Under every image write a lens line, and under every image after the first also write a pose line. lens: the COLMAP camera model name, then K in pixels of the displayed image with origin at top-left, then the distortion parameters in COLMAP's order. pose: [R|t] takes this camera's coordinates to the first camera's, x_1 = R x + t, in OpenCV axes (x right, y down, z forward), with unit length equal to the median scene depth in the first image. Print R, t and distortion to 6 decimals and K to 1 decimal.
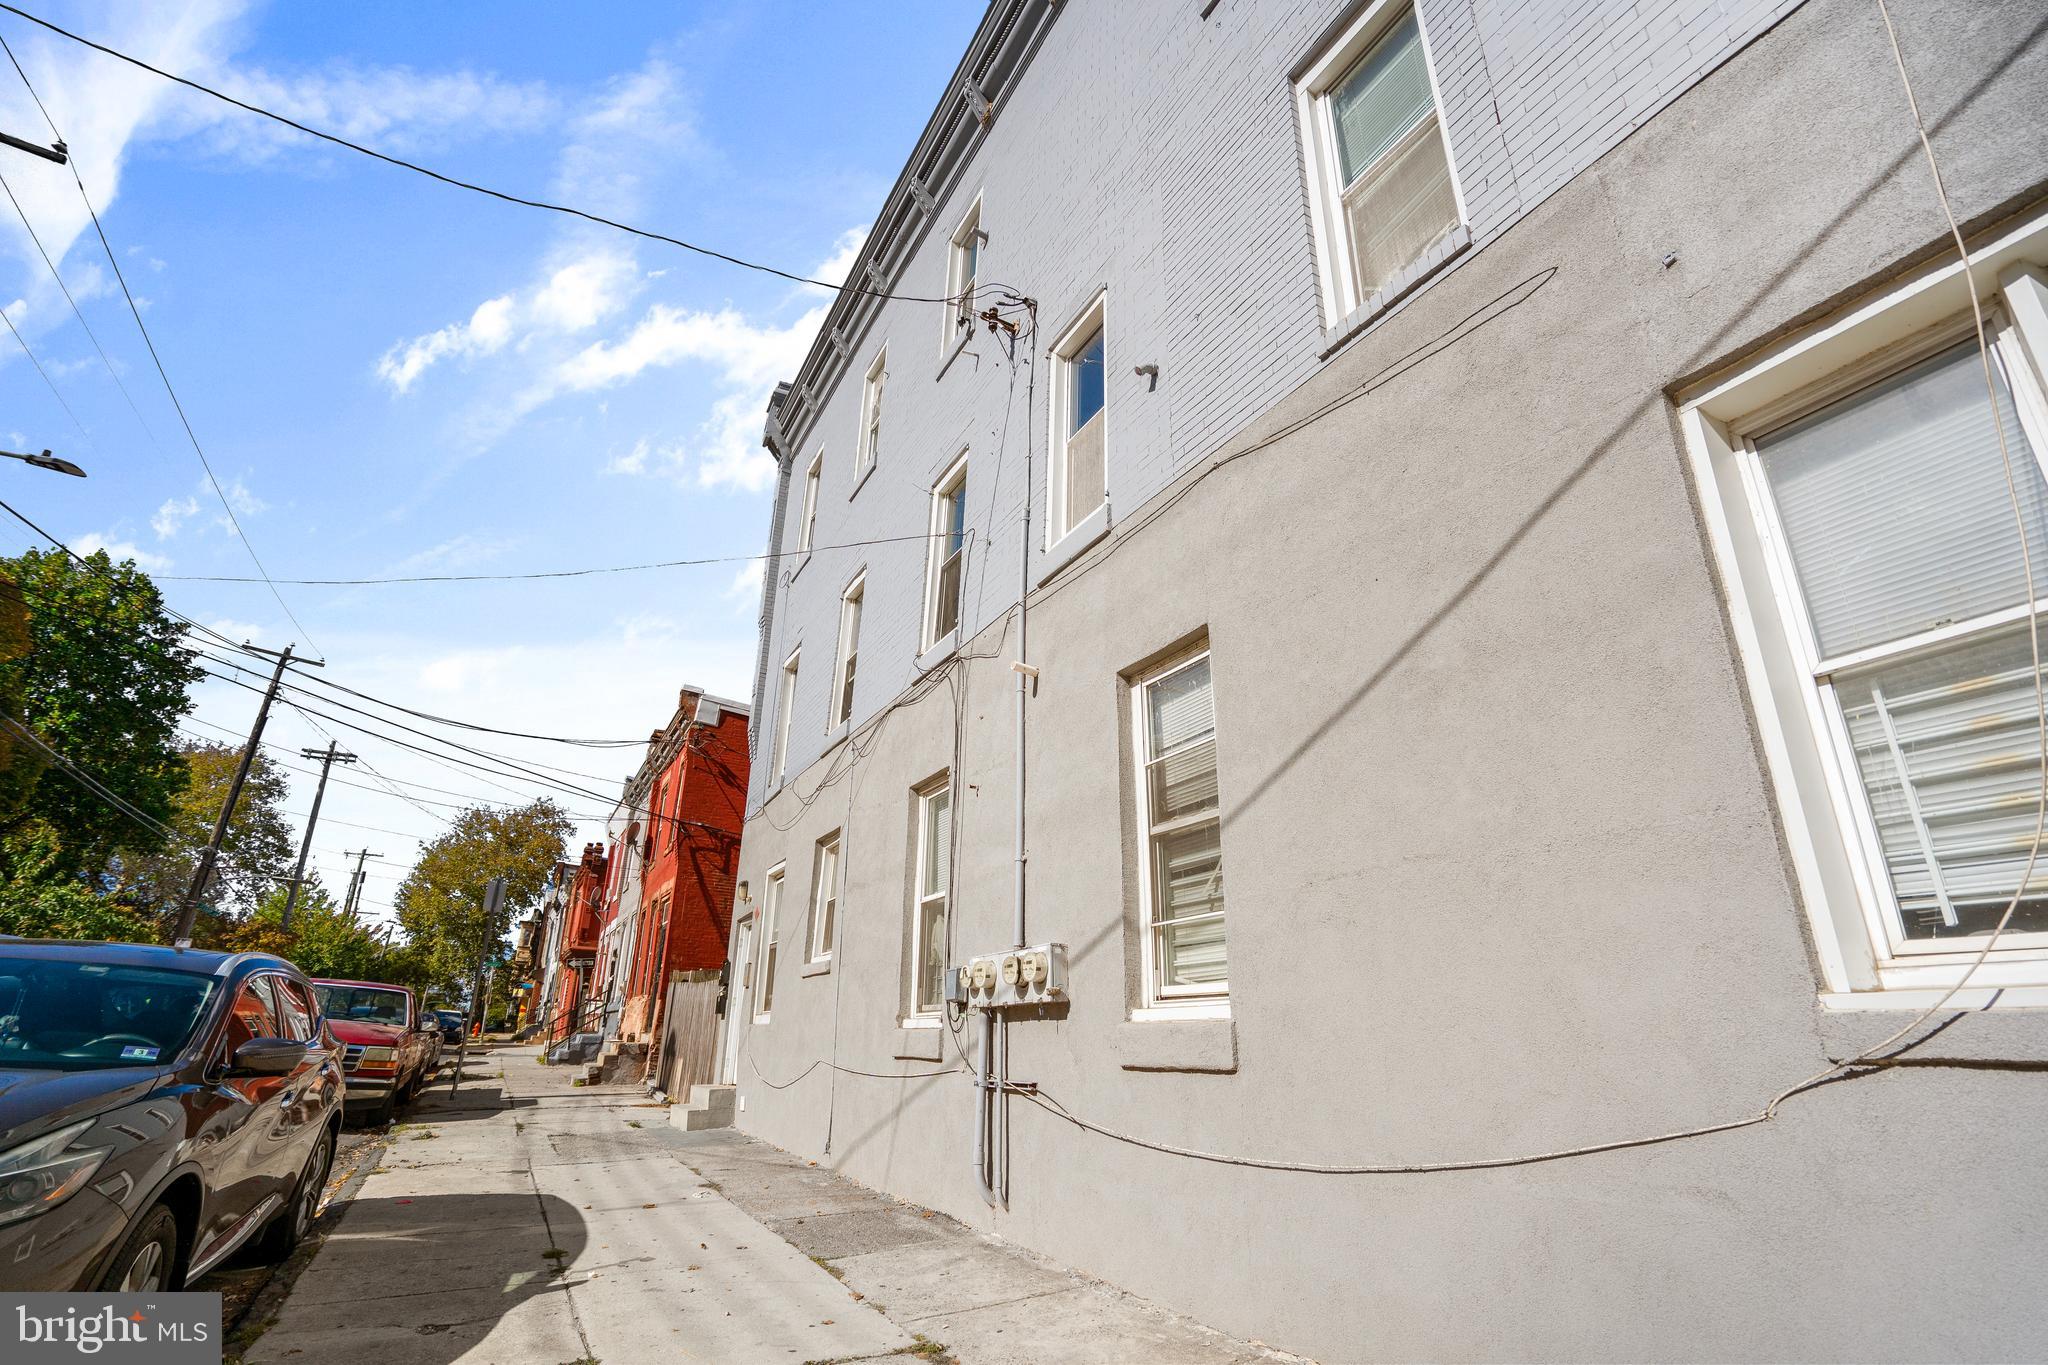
lens RADIAL K [[942.0, 0, 1027.3], [0, 942.0, 695.8], [0, 0, 1]] dist [-0.054099, 0.018743]
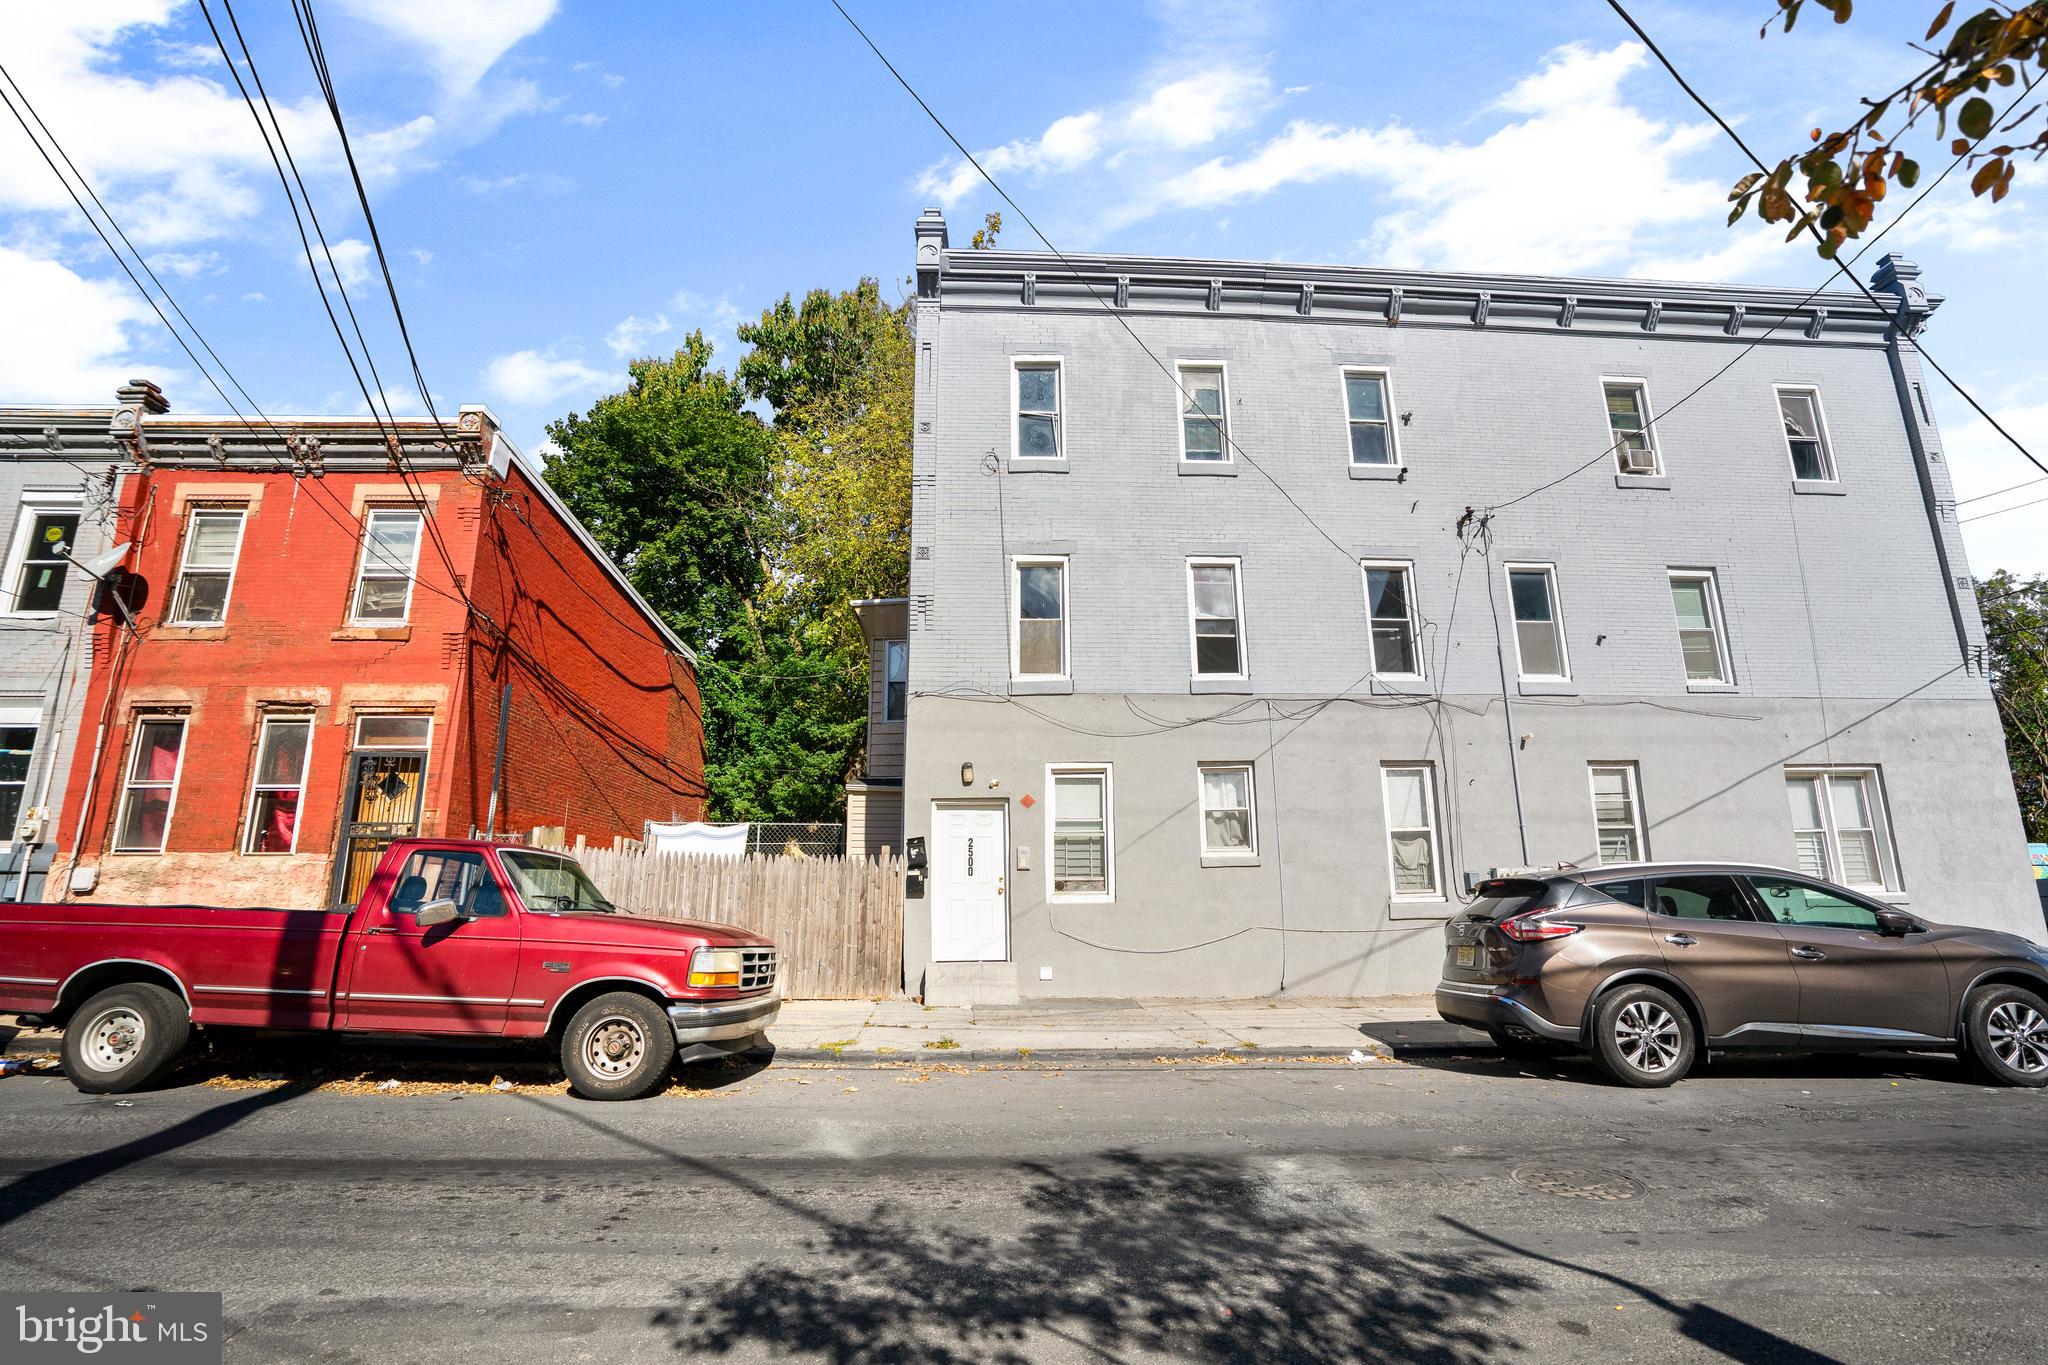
lens RADIAL K [[946.5, 0, 1024.4], [0, 946.5, 693.5], [0, 0, 1]] dist [-0.063433, 0.027361]
pose [[0.441806, 0.181524, 0.878554, -2.461018], [-0.300216, 0.952767, -0.045886, 0.327616], [-0.845386, -0.243483, 0.475435, 1.029004]]
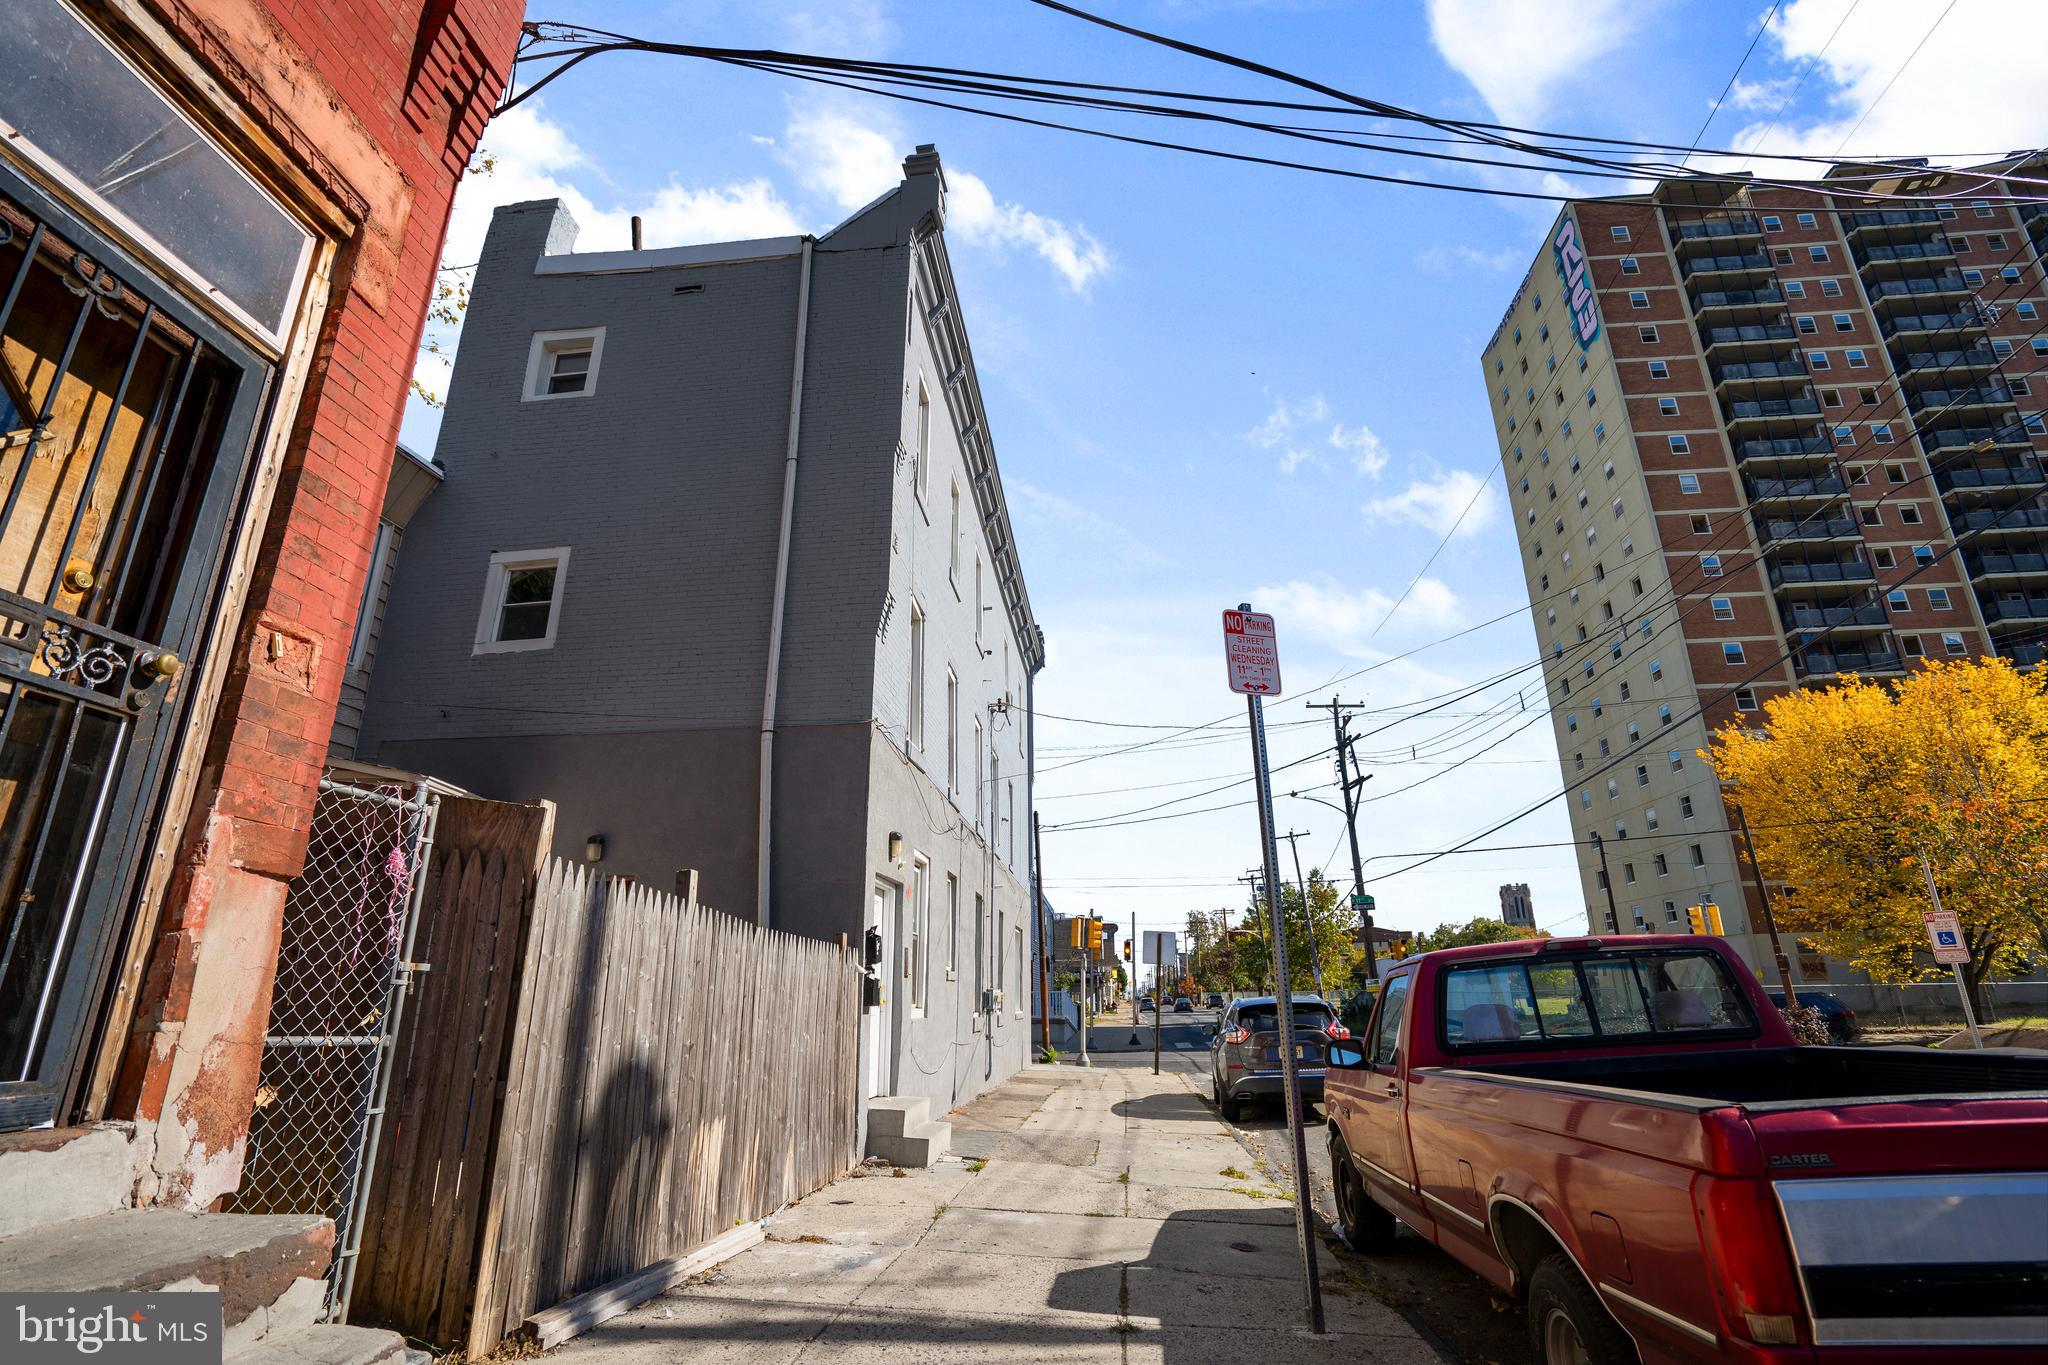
lens RADIAL K [[945.1, 0, 1025.4], [0, 945.1, 696.9], [0, 0, 1]] dist [-0.060942, 0.025062]
pose [[-0.817297, 0.166703, 0.551576, -1.737135], [-0.208796, 0.806503, -0.553134, 1.075046], [-0.537057, -0.567242, -0.624345, 3.117831]]
